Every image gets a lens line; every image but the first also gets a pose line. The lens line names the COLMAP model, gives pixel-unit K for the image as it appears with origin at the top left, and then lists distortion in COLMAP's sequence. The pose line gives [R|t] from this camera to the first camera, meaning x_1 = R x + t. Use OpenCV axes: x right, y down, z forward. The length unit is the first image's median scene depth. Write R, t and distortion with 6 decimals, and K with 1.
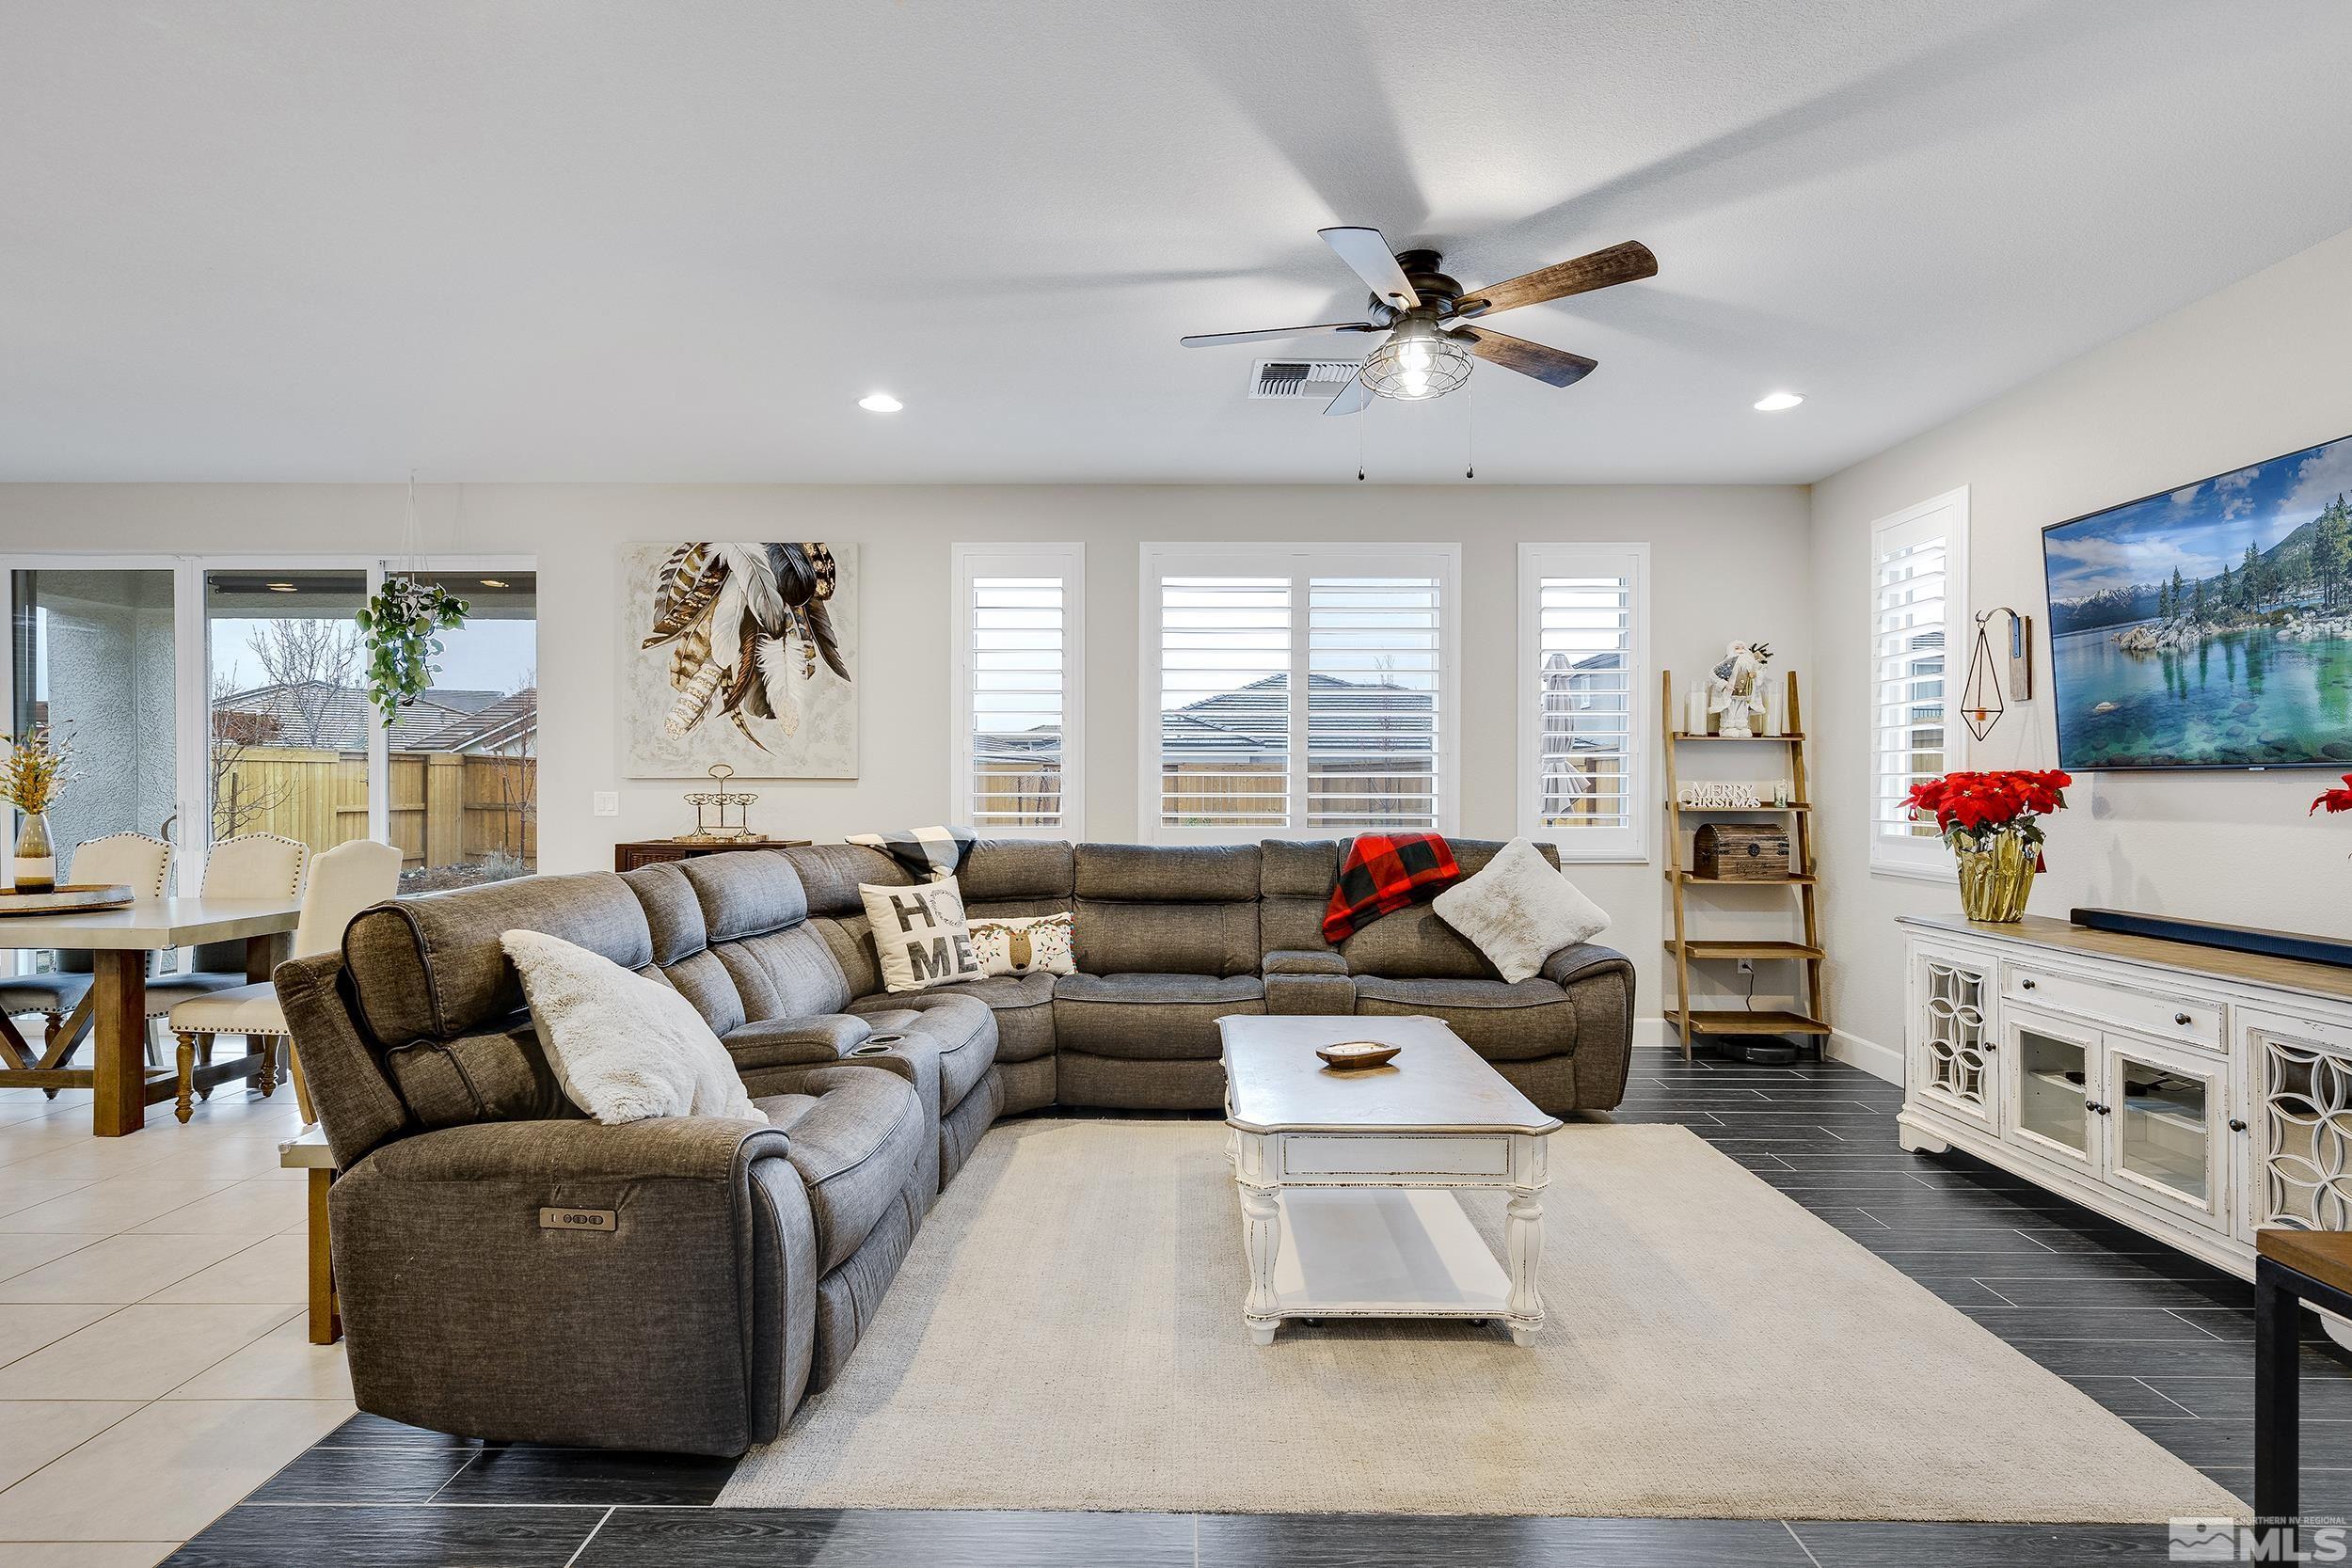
lens RADIAL K [[1271.5, 0, 1177.3], [0, 1271.5, 808.0], [0, 0, 1]] dist [0.003514, 0.000530]
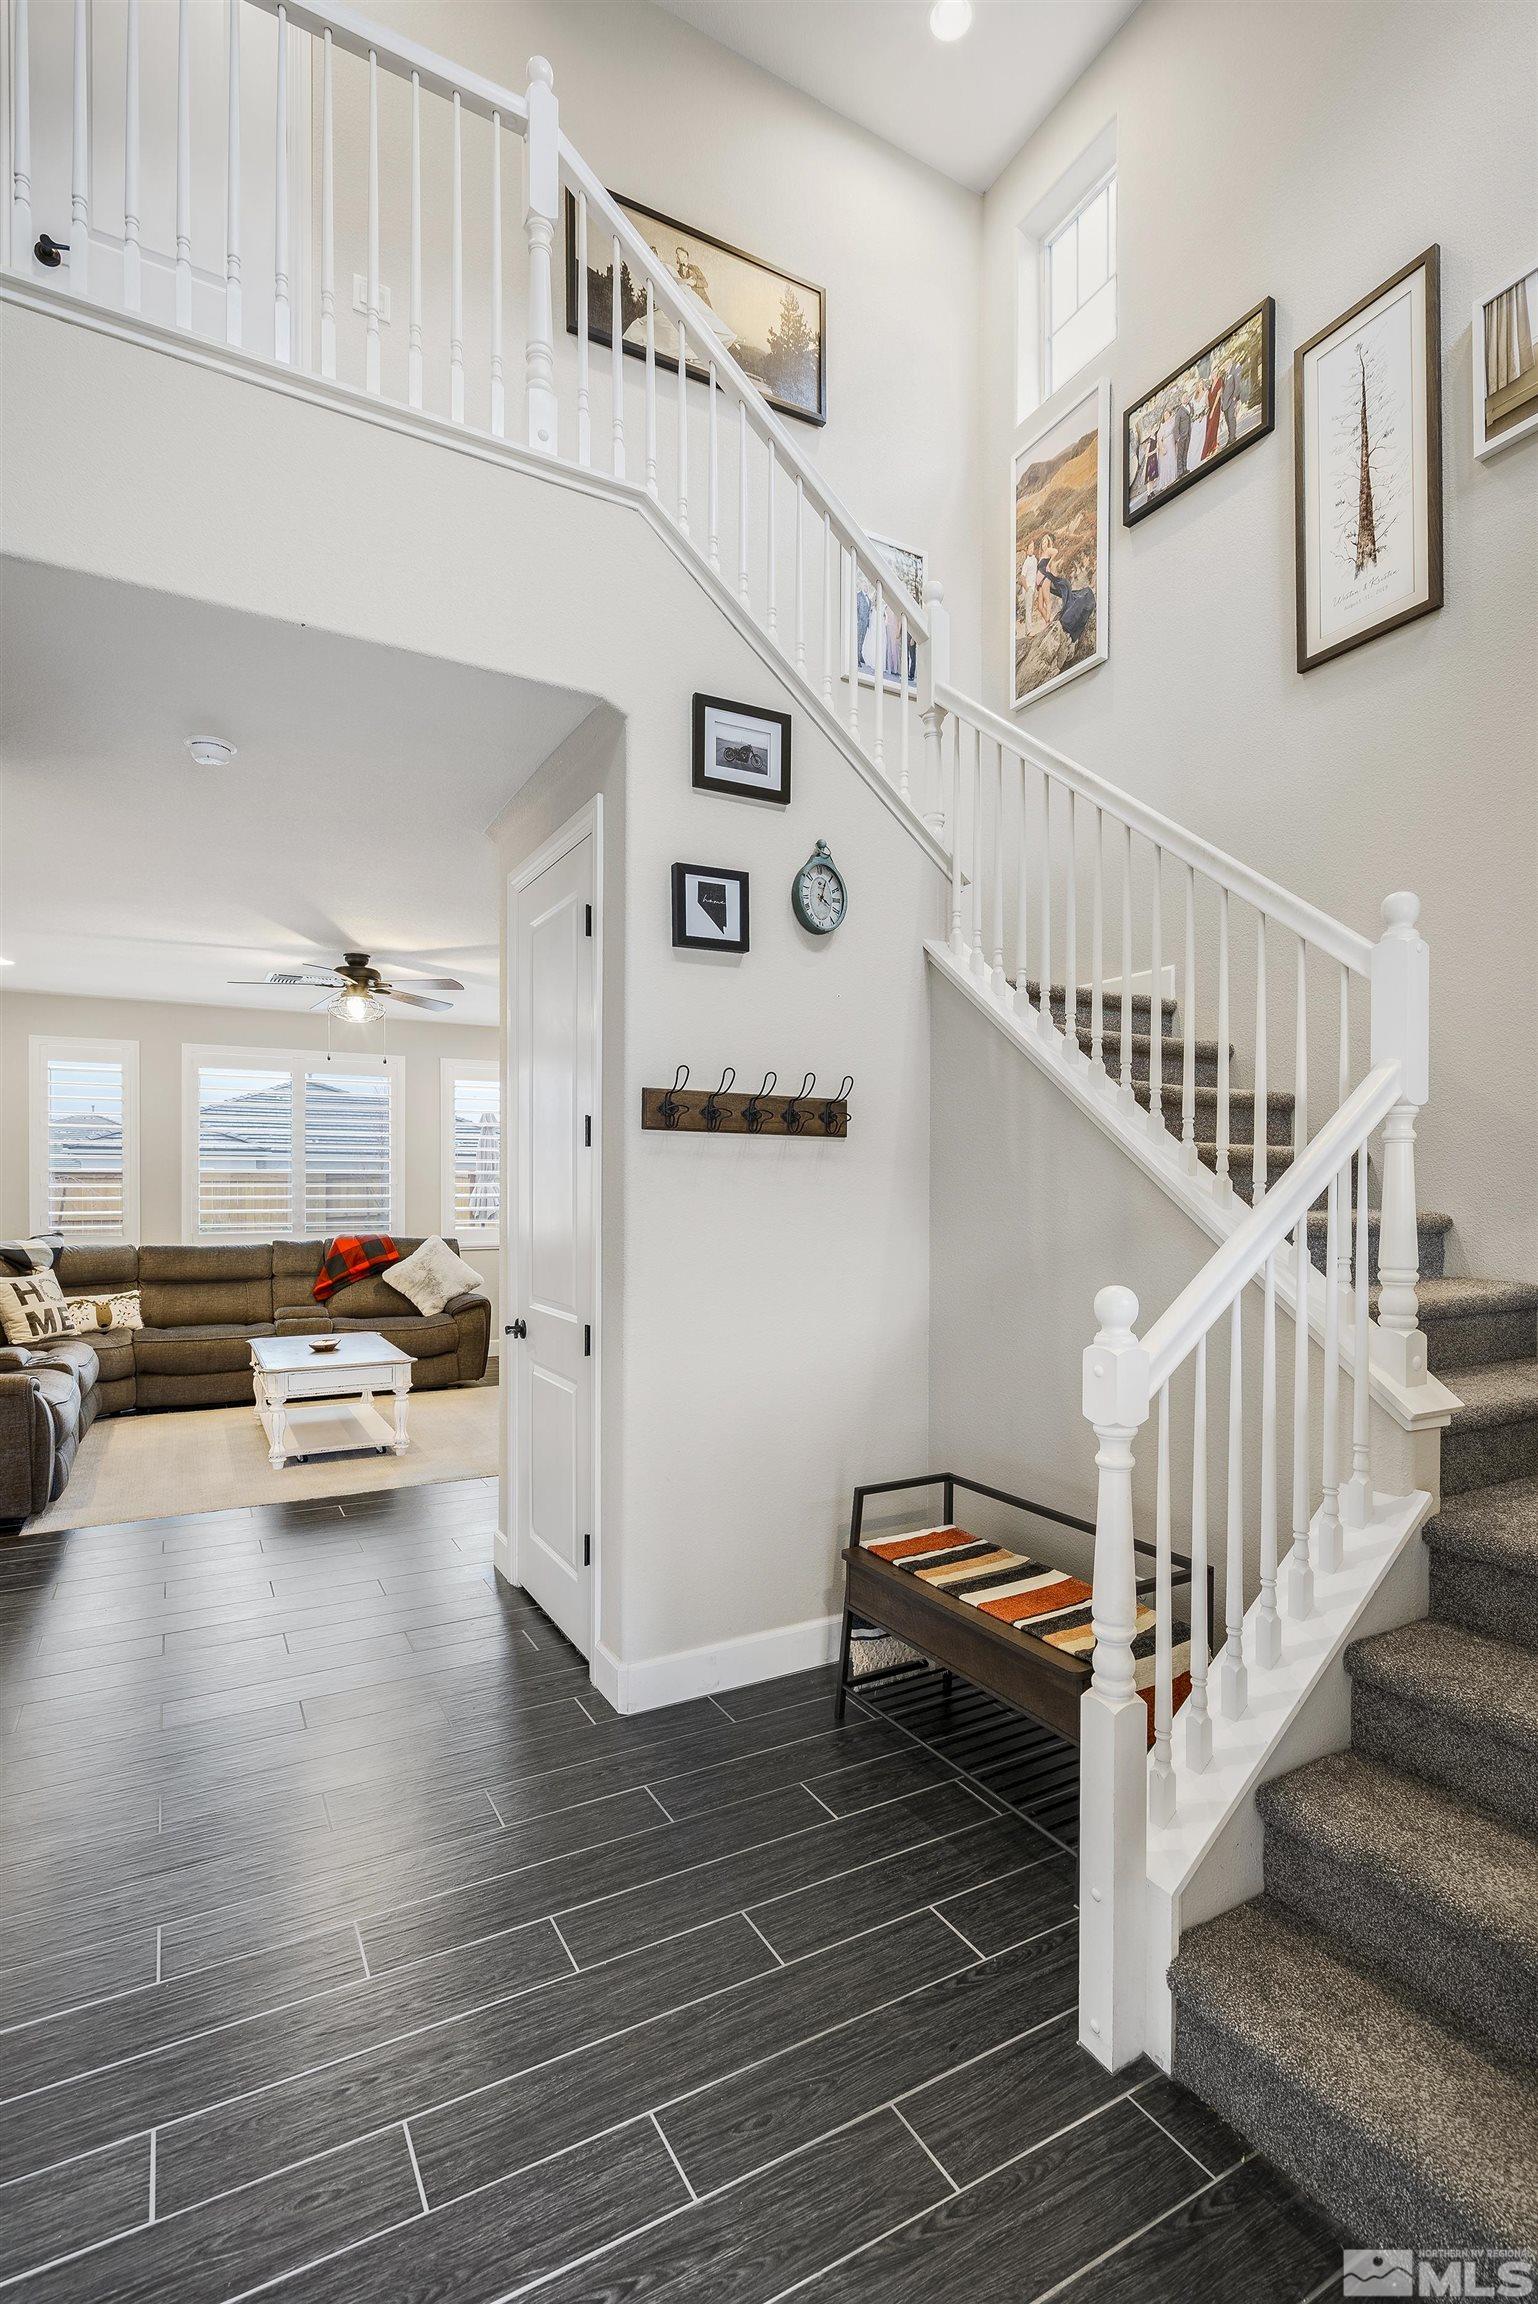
lens RADIAL K [[1055.8, 0, 769.7], [0, 1055.8, 1192.6], [0, 0, 1]] dist [-0.000021, 0.000028]
pose [[0.872607, -0.002888, 0.488415, -0.043025], [0.009983, 0.999879, -0.011923, -0.015793], [-0.488322, 0.015279, 0.872530, -0.539900]]
